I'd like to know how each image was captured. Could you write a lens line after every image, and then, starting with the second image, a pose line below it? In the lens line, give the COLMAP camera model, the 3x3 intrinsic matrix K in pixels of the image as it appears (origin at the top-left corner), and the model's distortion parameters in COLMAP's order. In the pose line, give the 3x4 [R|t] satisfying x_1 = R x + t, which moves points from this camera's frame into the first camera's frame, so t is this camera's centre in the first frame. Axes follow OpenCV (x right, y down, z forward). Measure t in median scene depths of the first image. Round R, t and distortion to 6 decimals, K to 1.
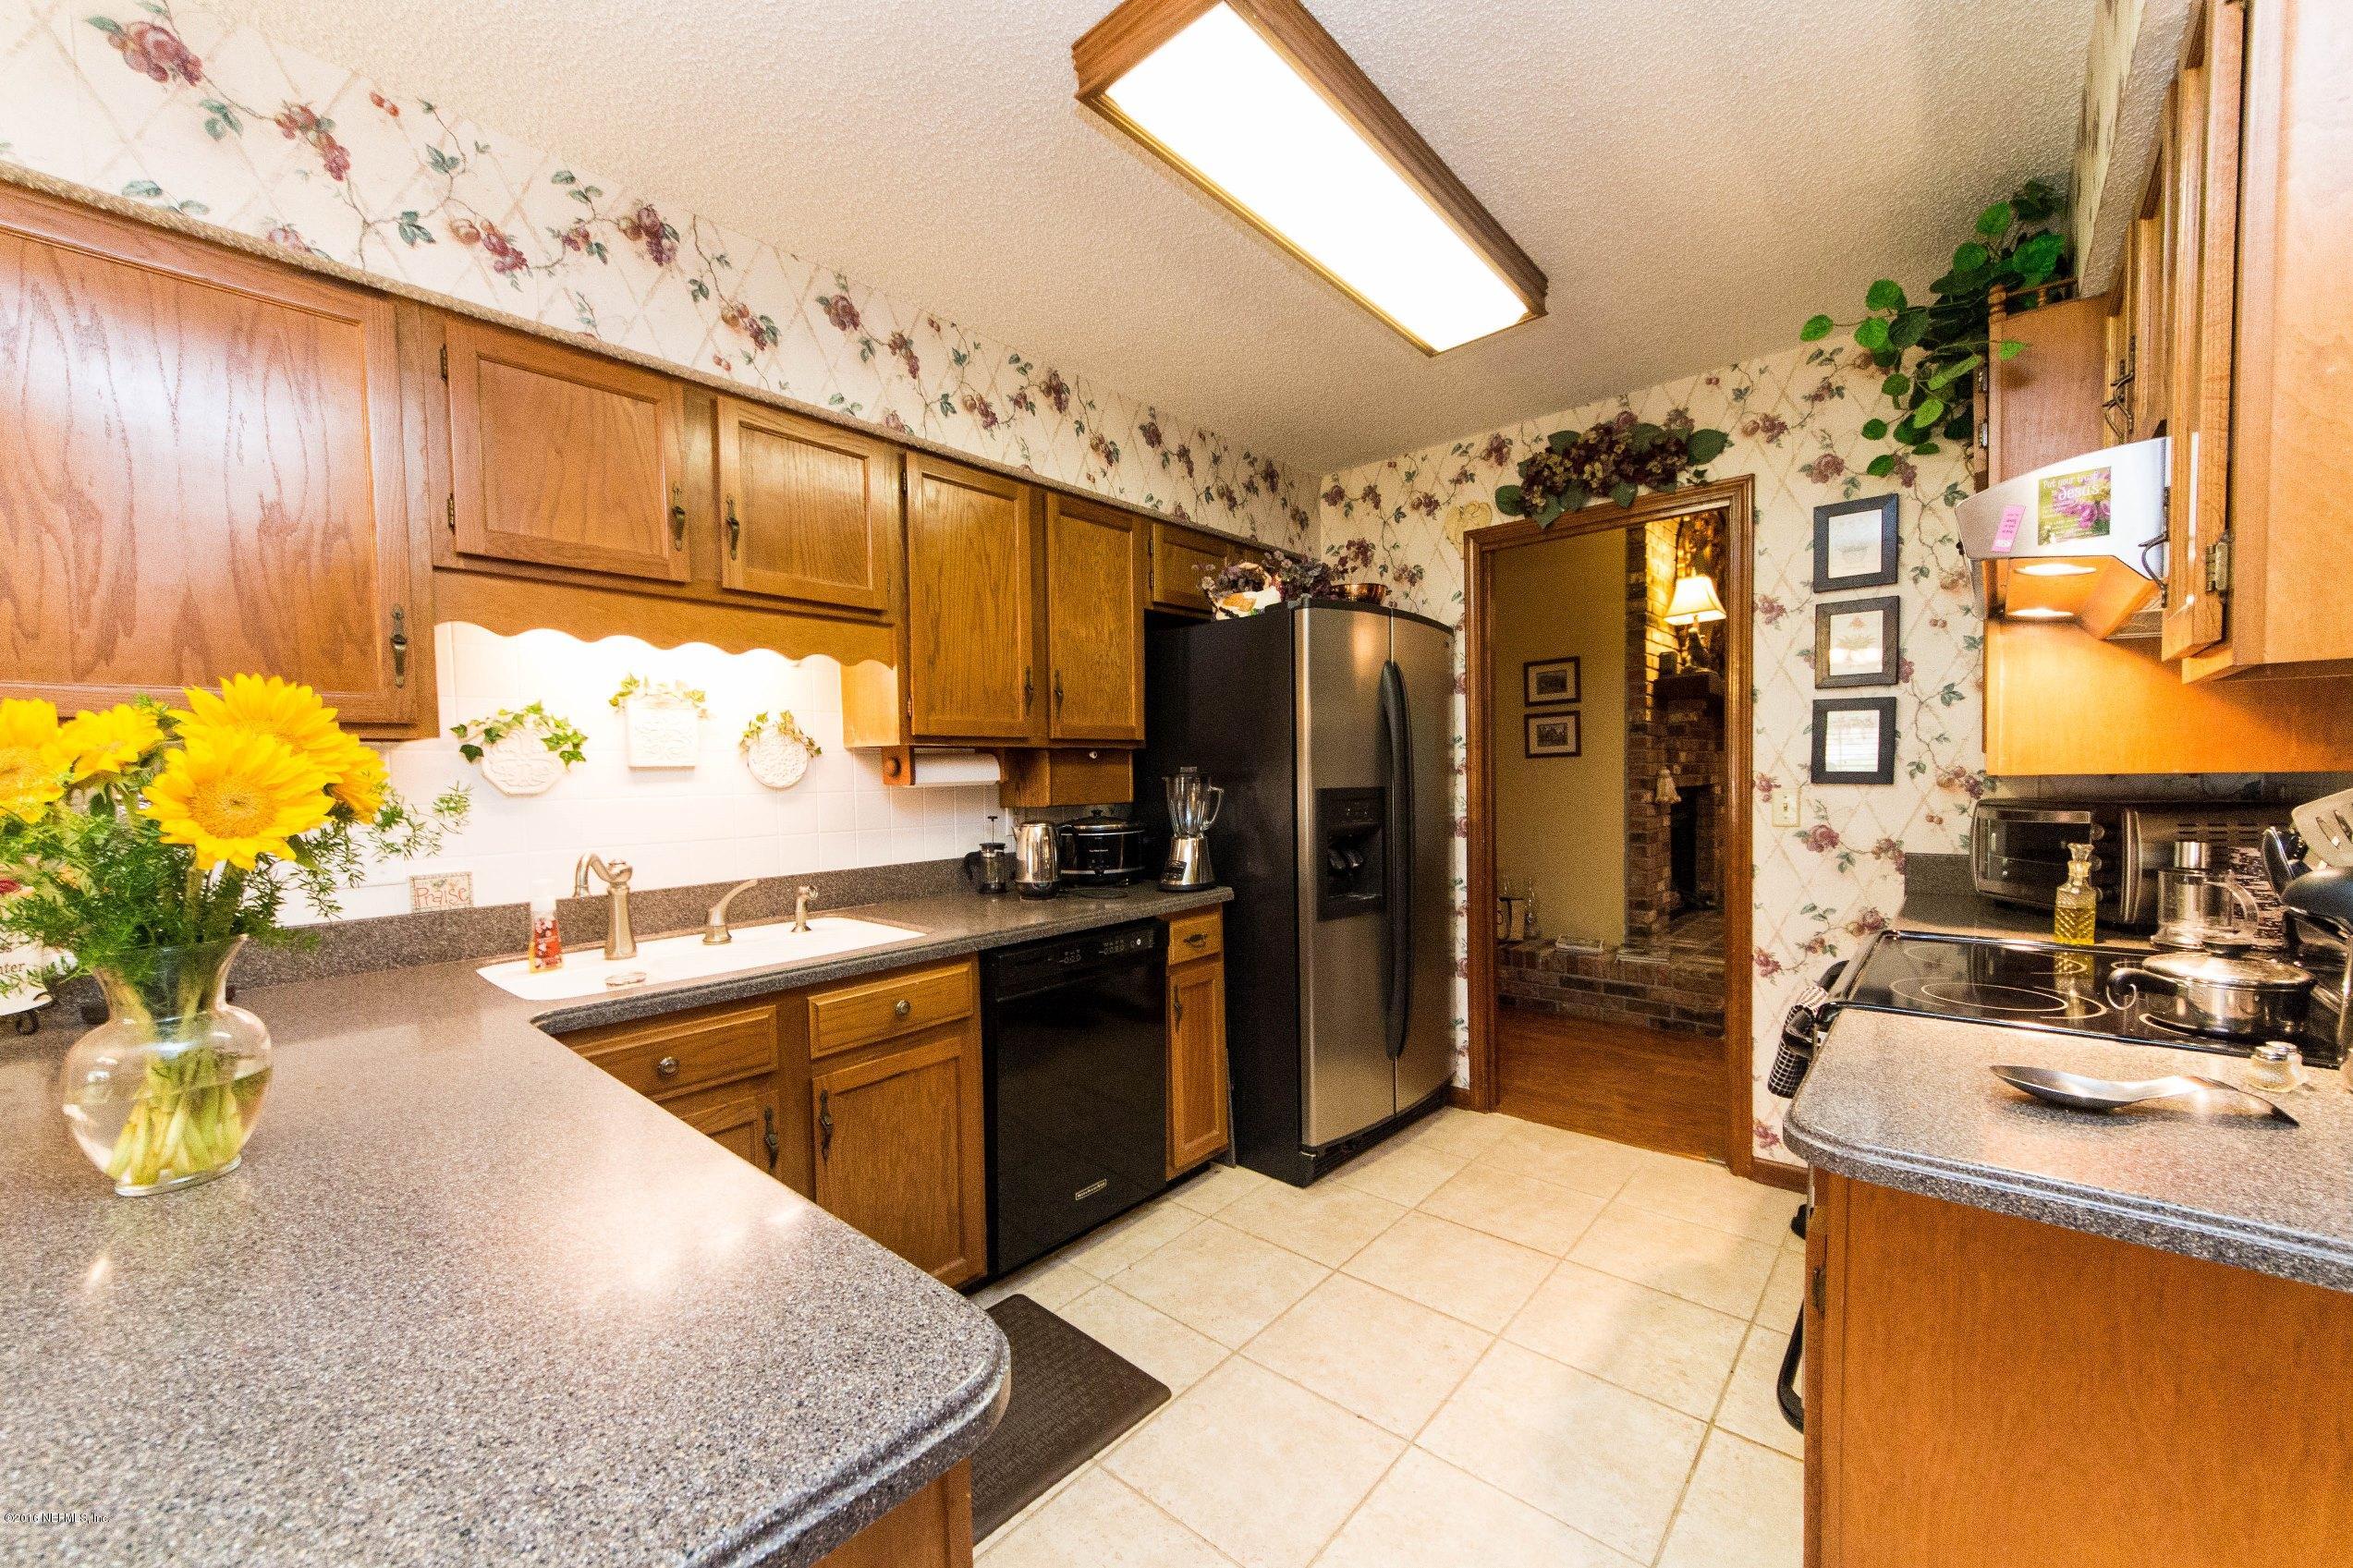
lens RADIAL K [[881.0, 0, 1191.0], [0, 881.0, 807.7], [0, 0, 1]] dist [-0.000797, 0.001378]
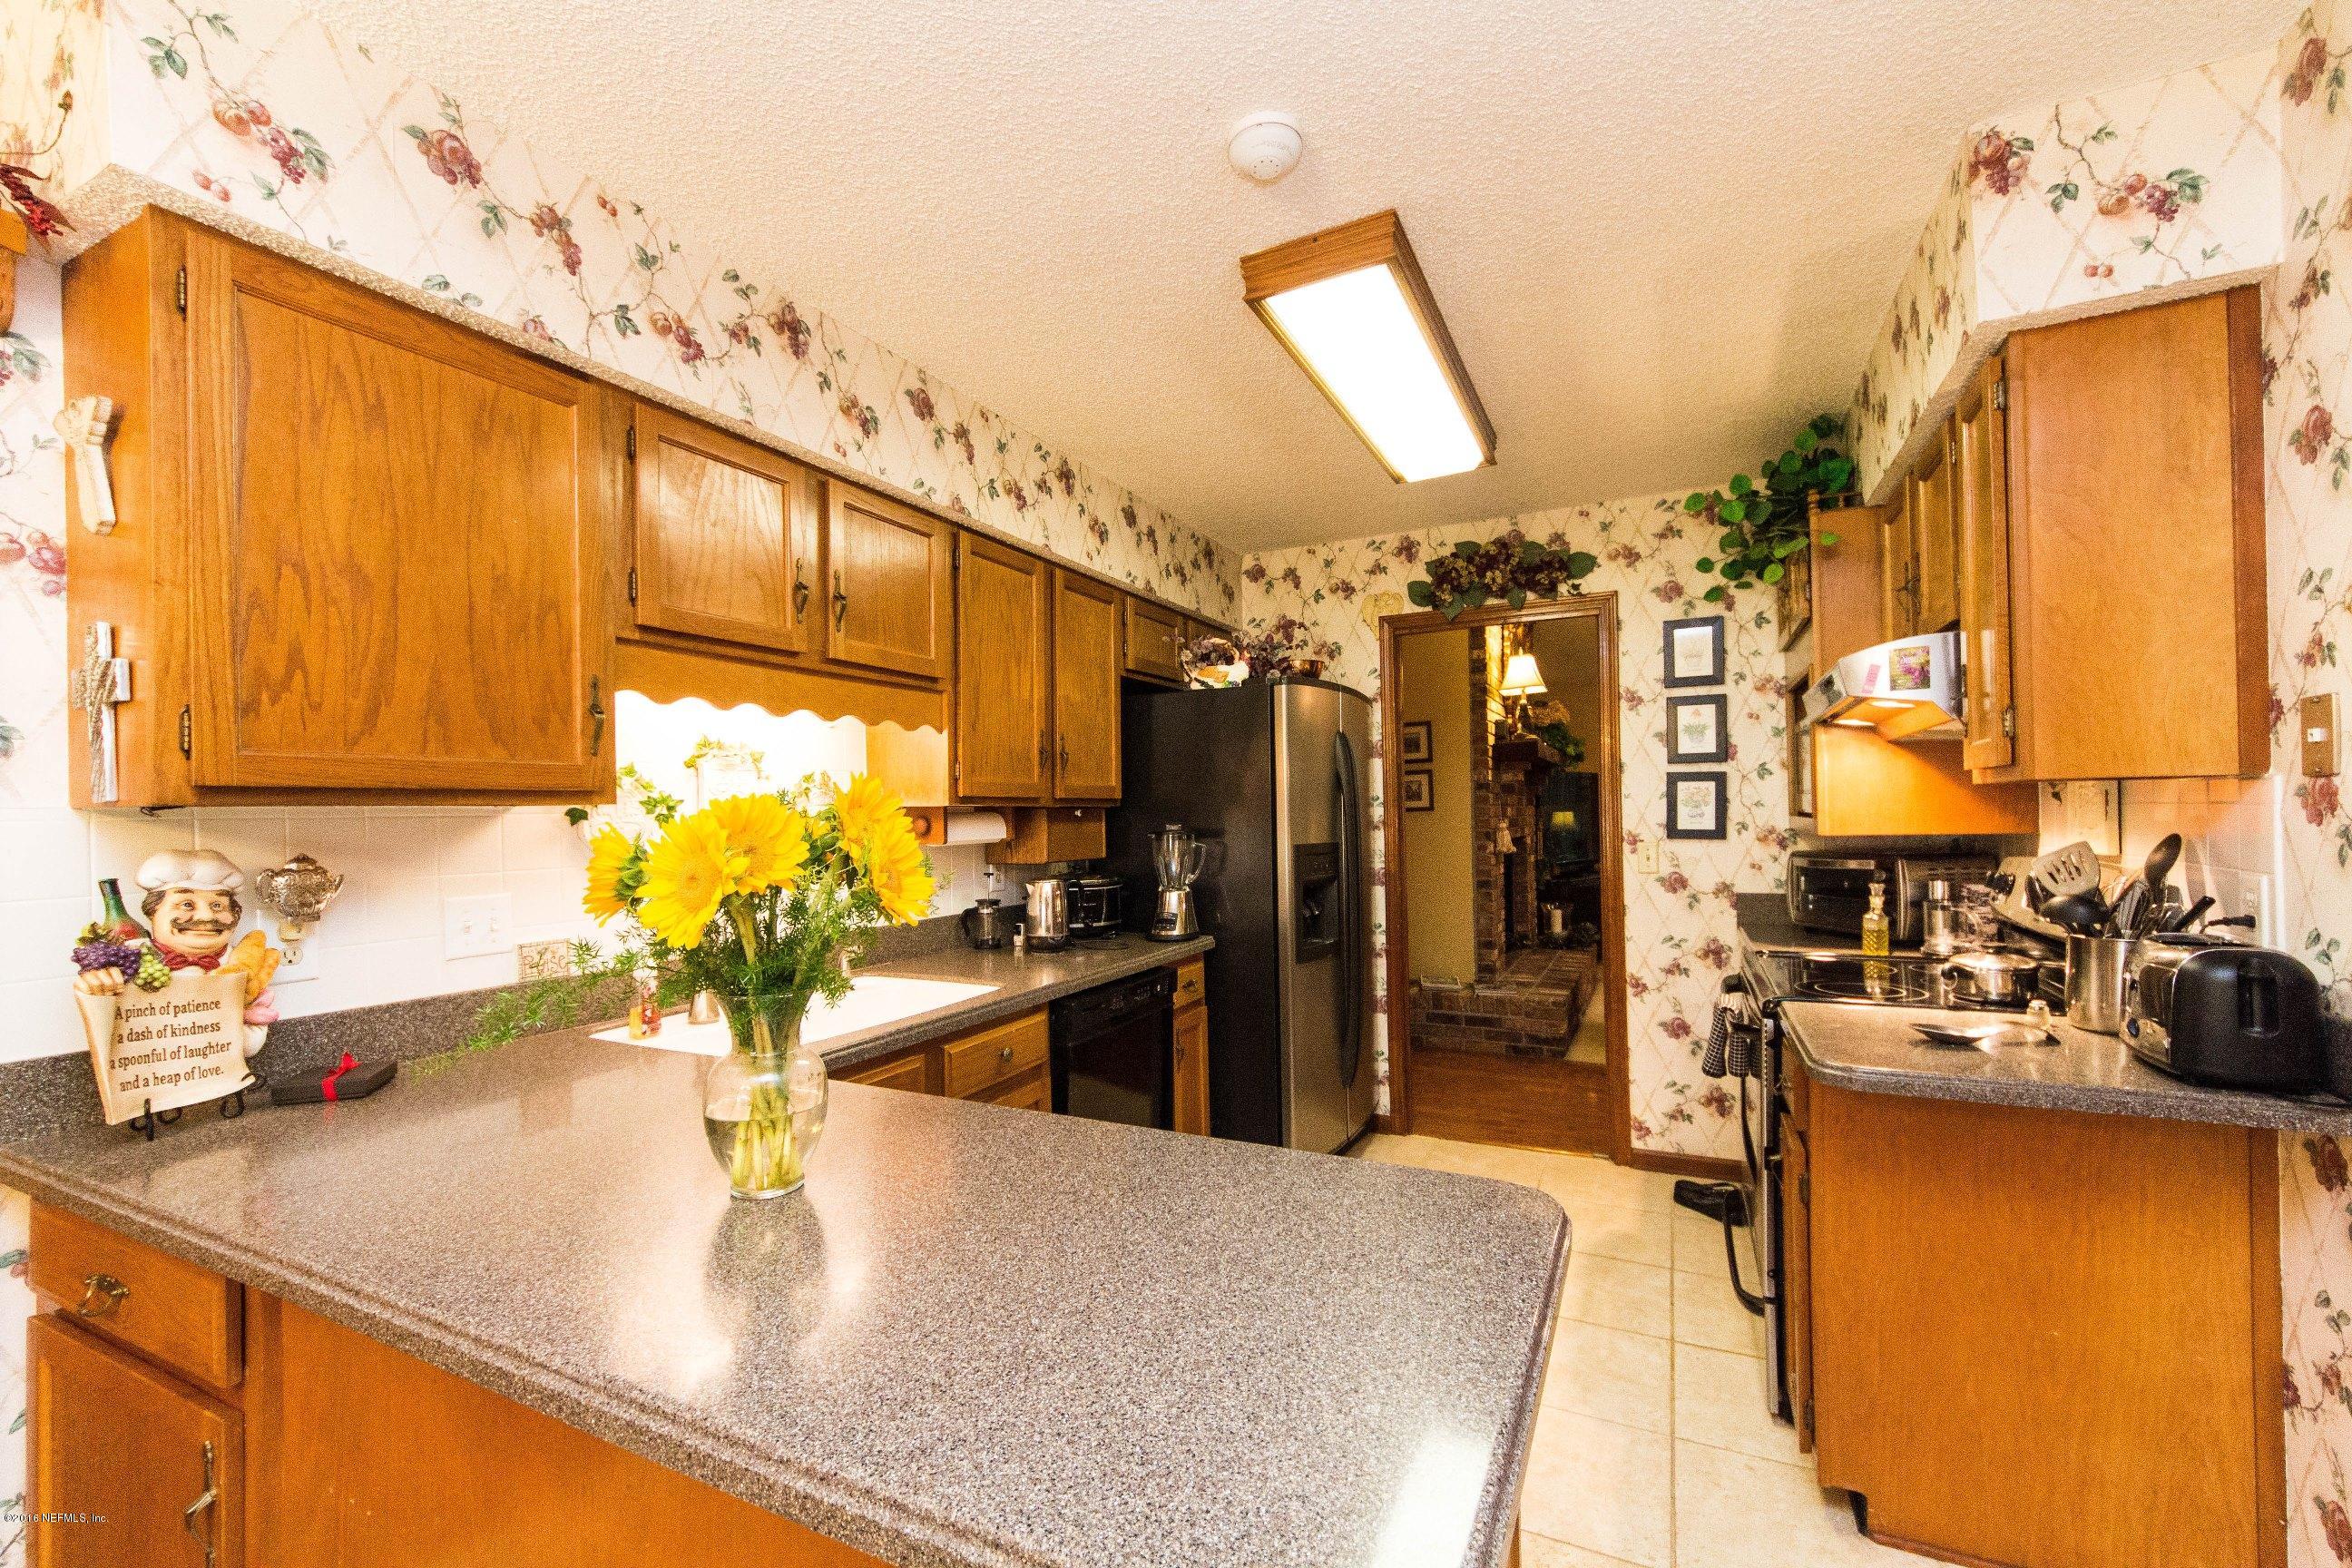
lens RADIAL K [[950.7, 0, 1182.5], [0, 950.7, 809.6], [0, 0, 1]] dist [0.009348, -0.001954]
pose [[0.968155, 0.003937, 0.250320, -0.337666], [0.008698, 0.998744, -0.049351, -0.008805], [-0.250200, 0.049957, 0.966904, -0.154929]]
